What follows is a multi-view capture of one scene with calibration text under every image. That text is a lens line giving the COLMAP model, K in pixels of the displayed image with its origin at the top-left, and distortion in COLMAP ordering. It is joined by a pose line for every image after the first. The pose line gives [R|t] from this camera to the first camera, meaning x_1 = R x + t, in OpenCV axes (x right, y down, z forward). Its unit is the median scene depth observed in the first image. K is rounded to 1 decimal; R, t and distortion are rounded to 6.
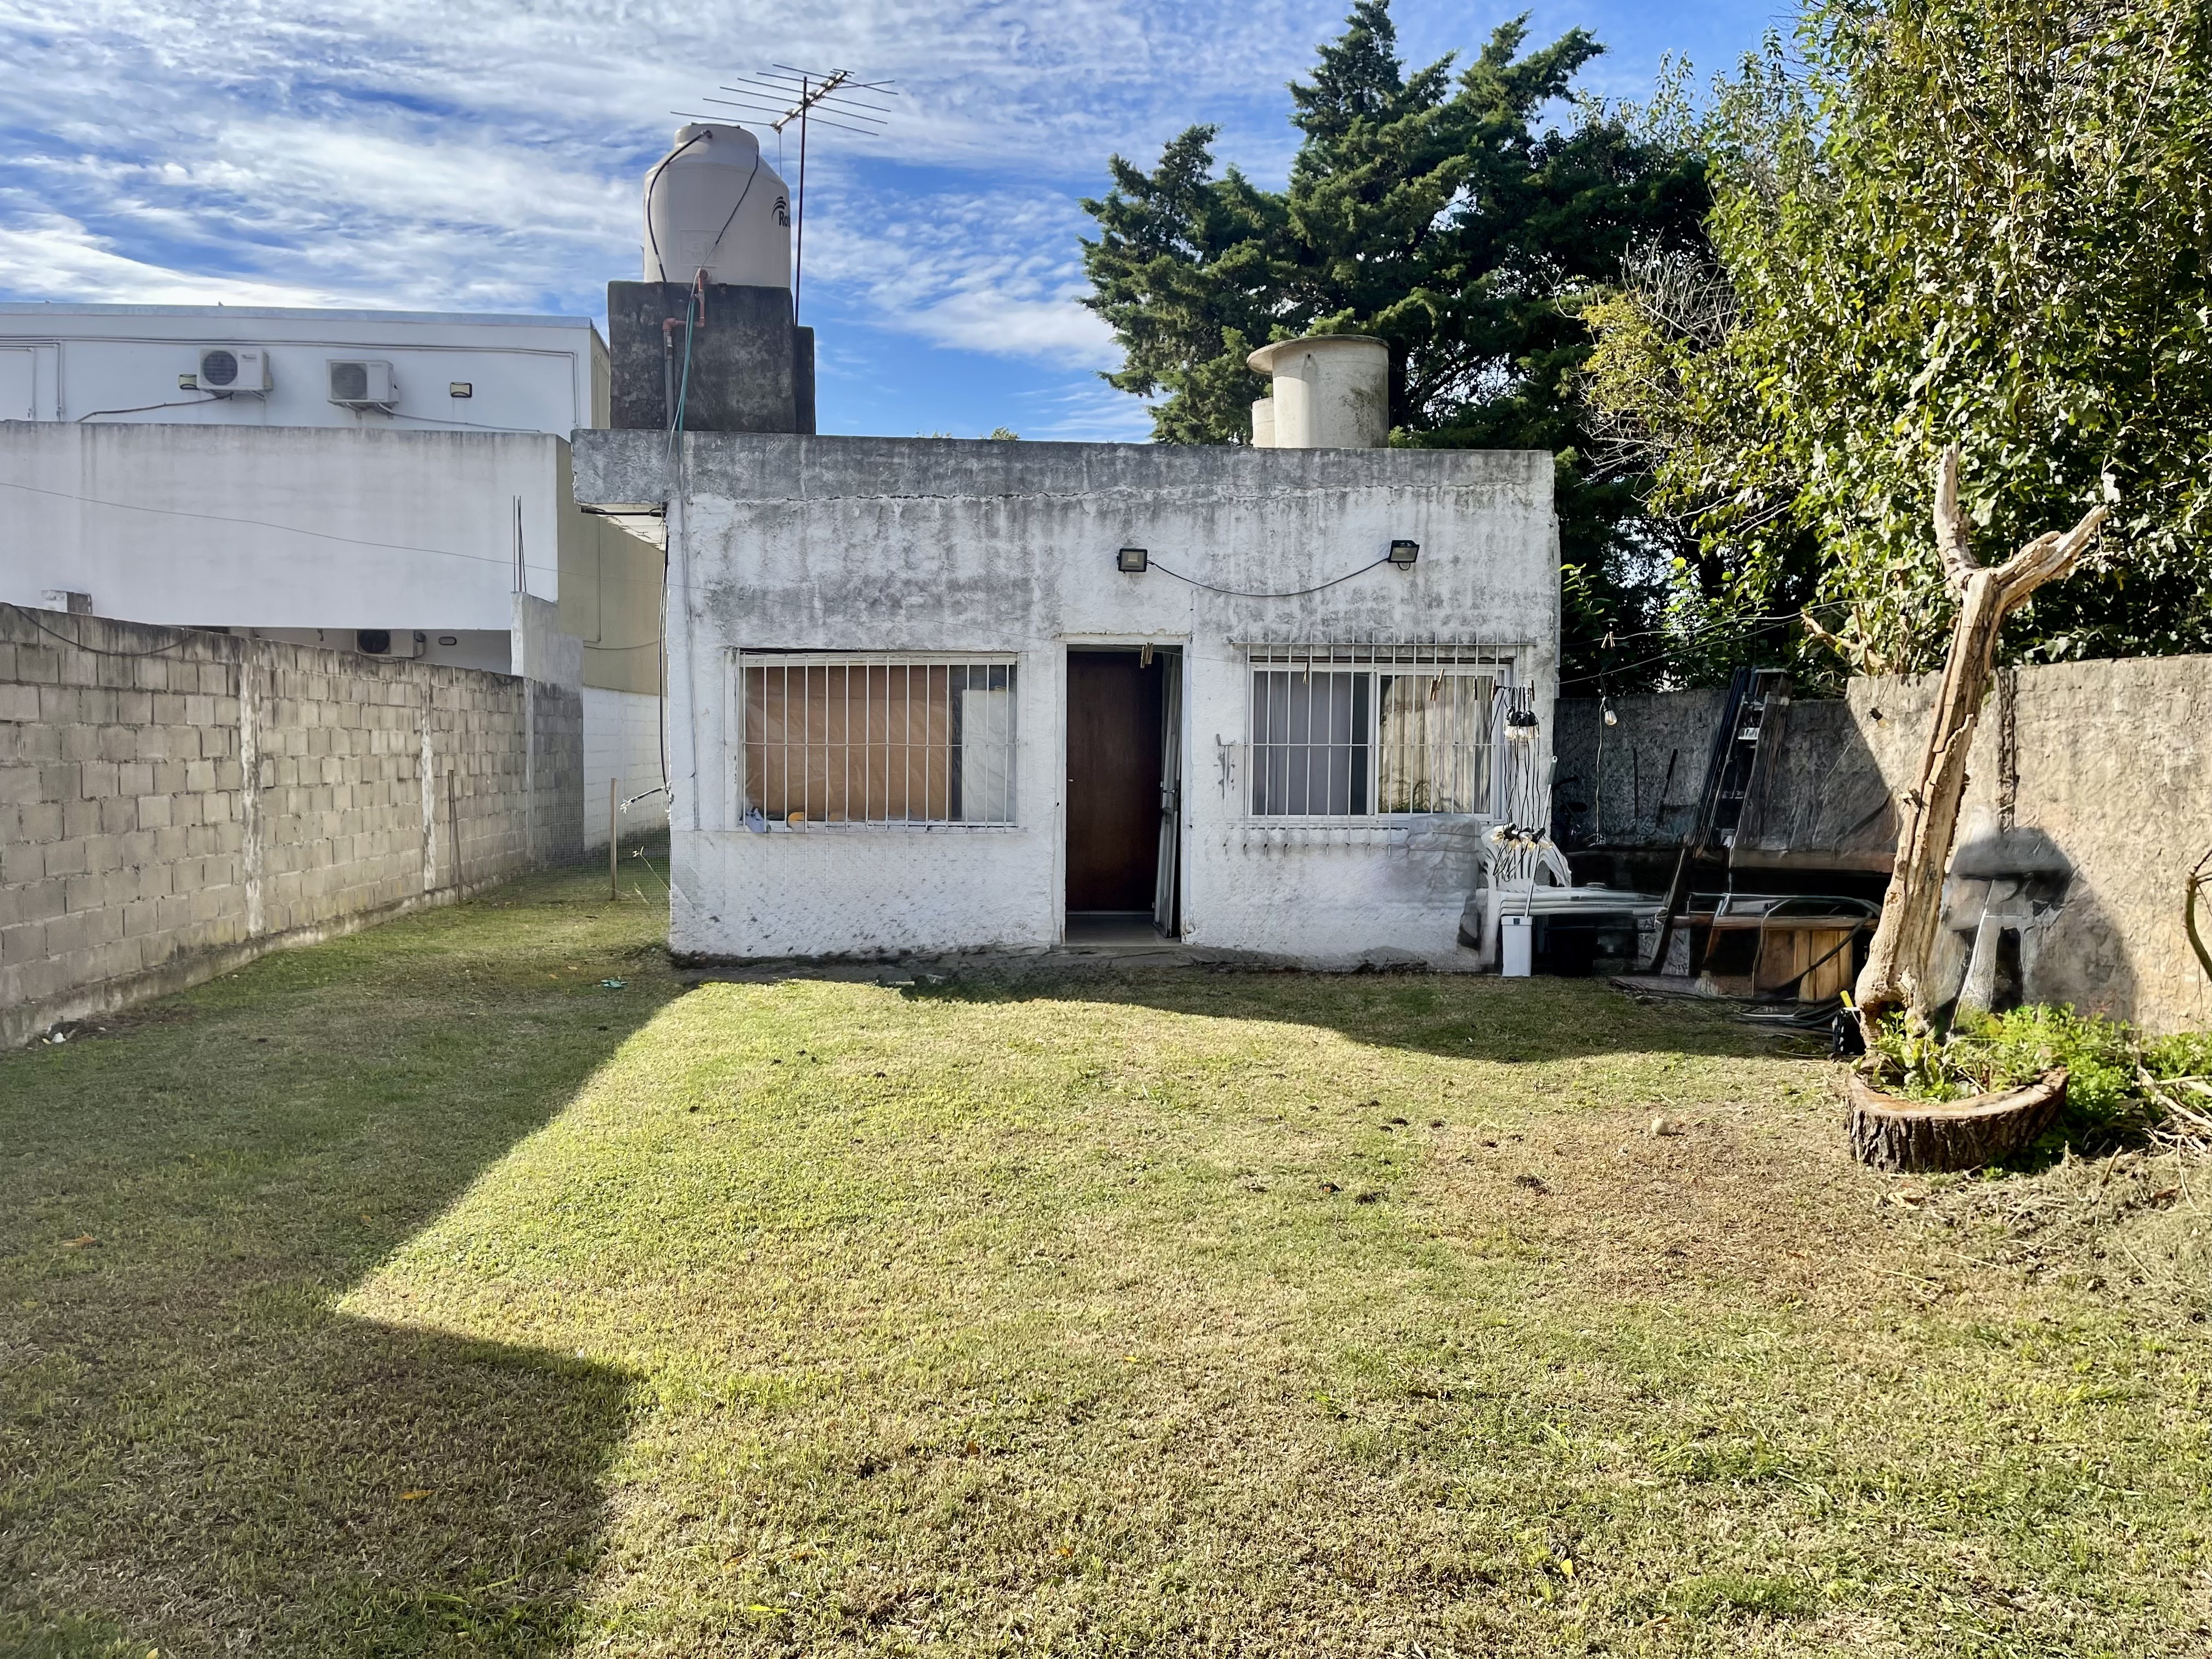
lens RADIAL K [[1655.7, 0, 1110.7], [0, 1655.7, 885.3], [0, 0, 1]] dist [0.051565, -0.050501]
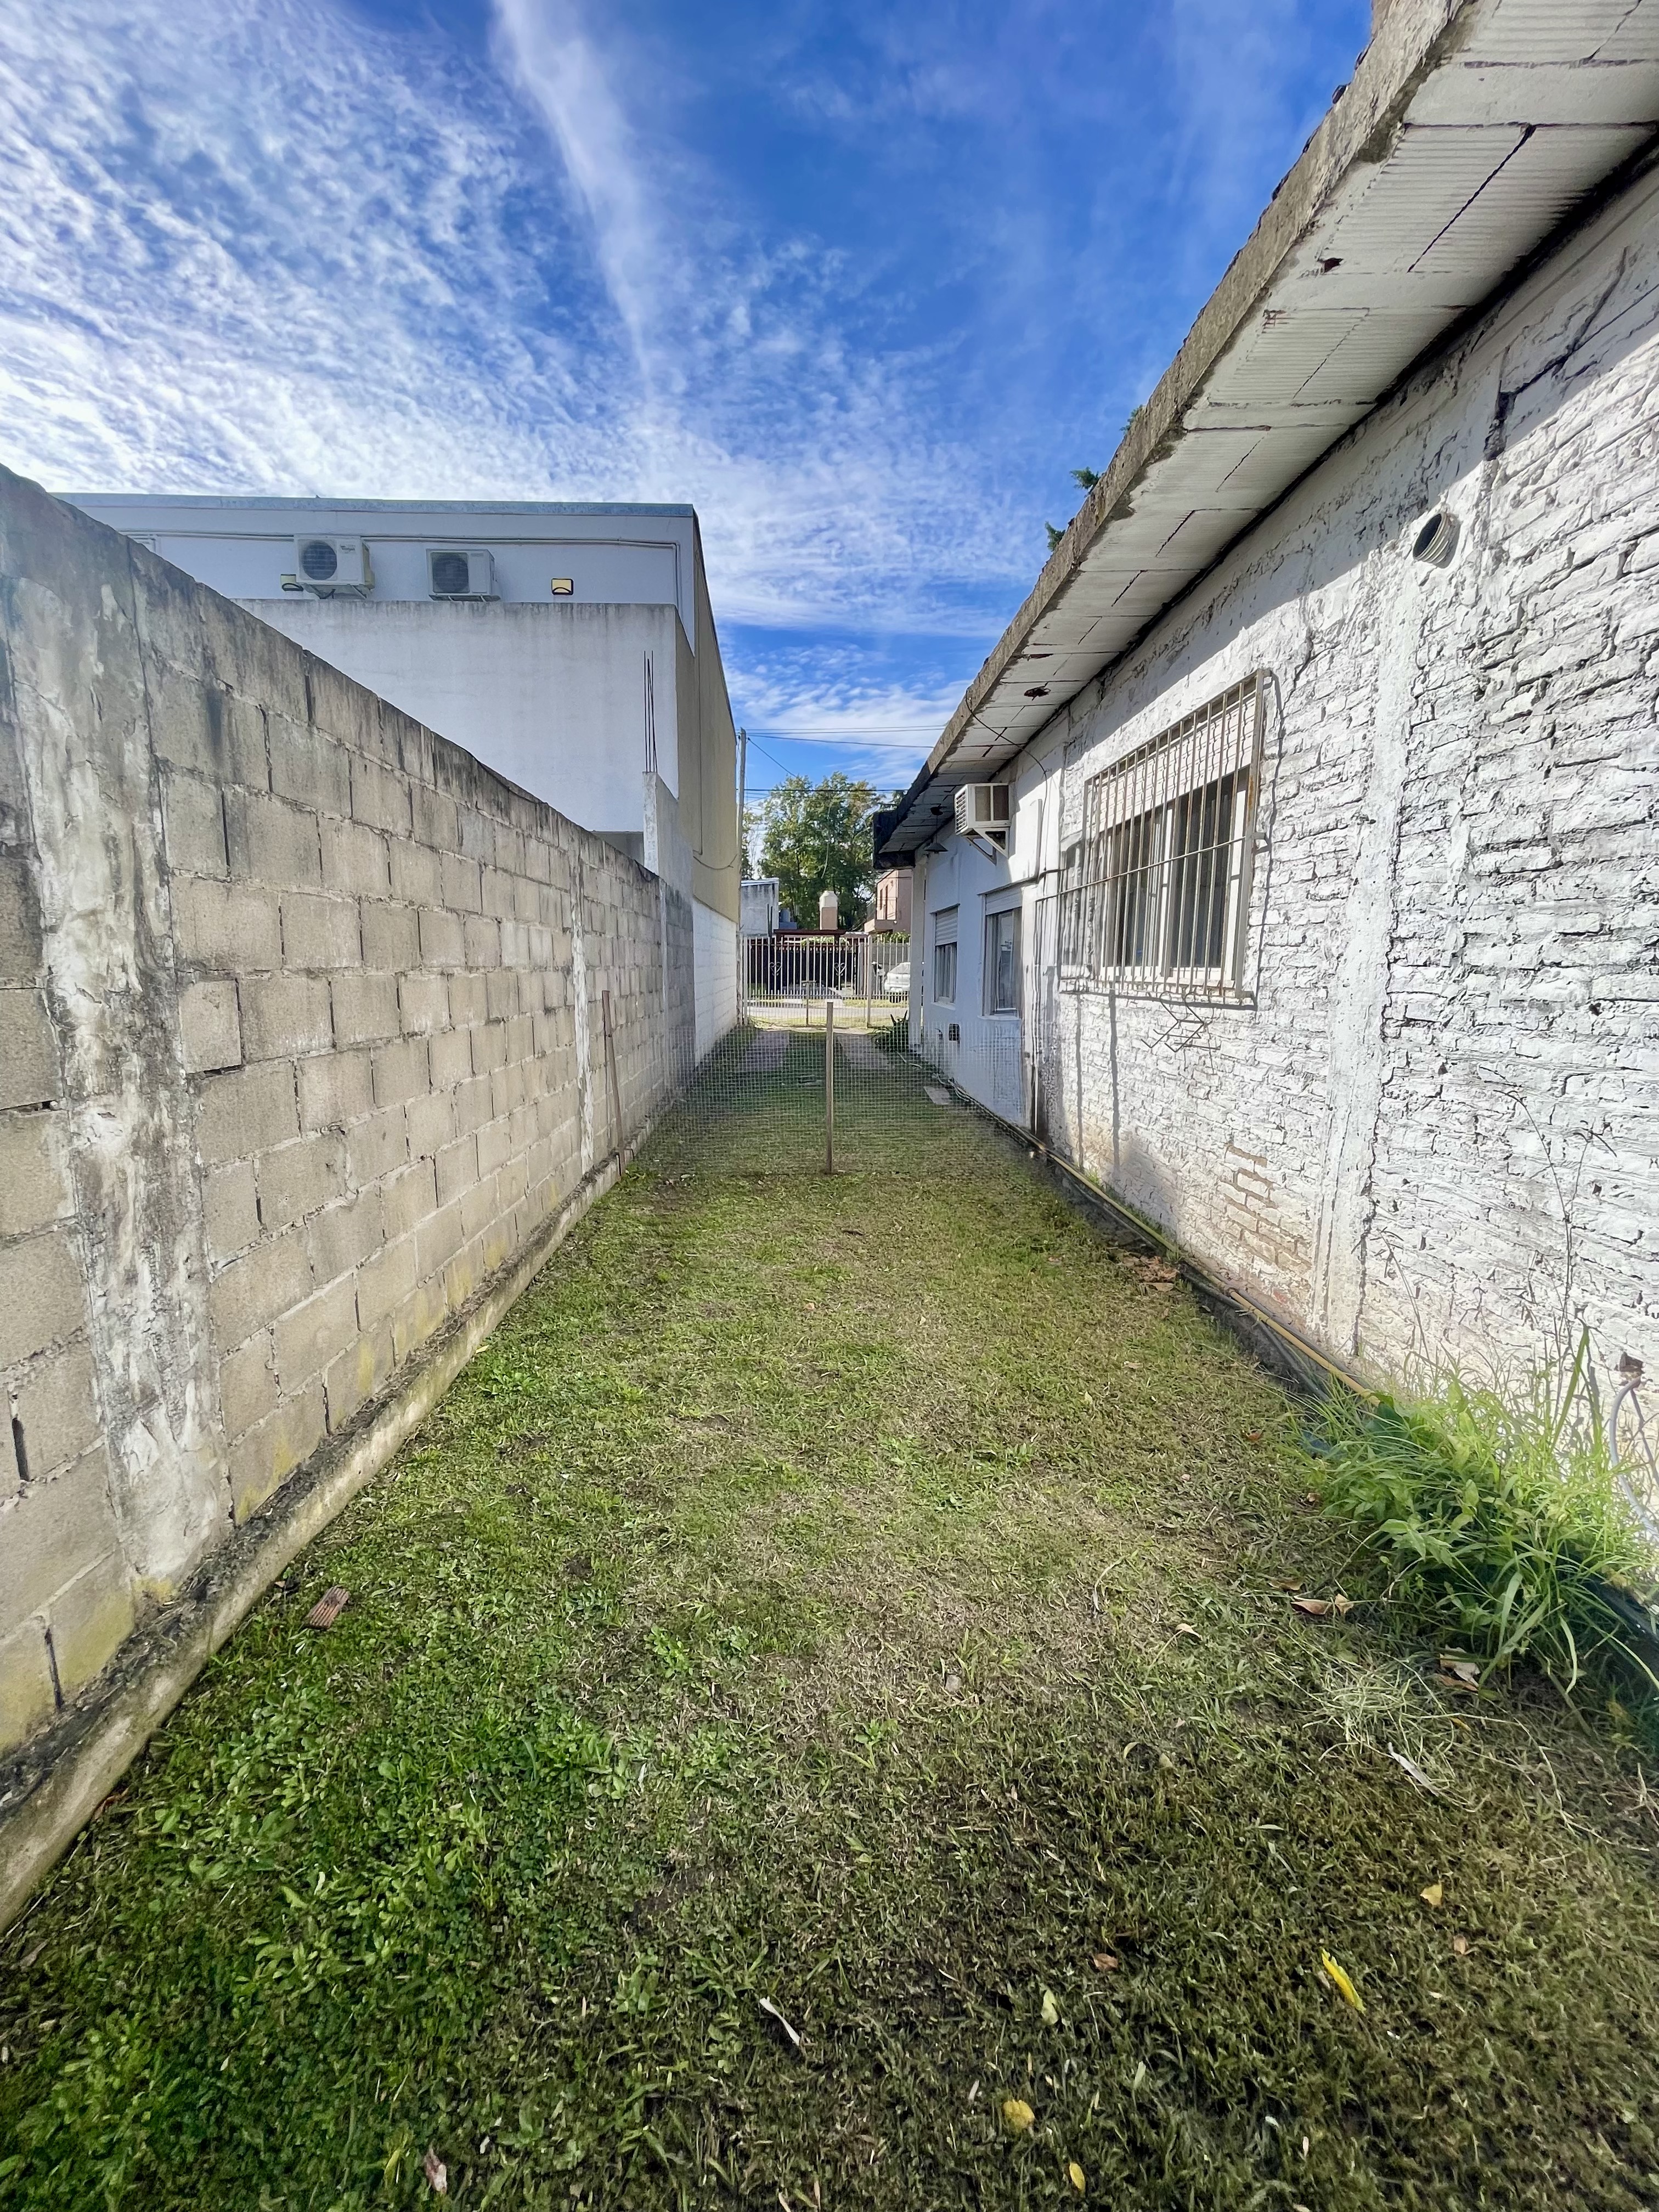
lens RADIAL K [[885.3, 0, 813.7], [0, 885.3, 1115.2], [0, 0, 1]] dist [-0.004851, -0.000105]
pose [[0.998409, 0.014669, -0.054439, -0.441641], [-0.010016, 0.996349, 0.084784, -0.075354], [0.055484, -0.084104, 0.994911, 0.970612]]
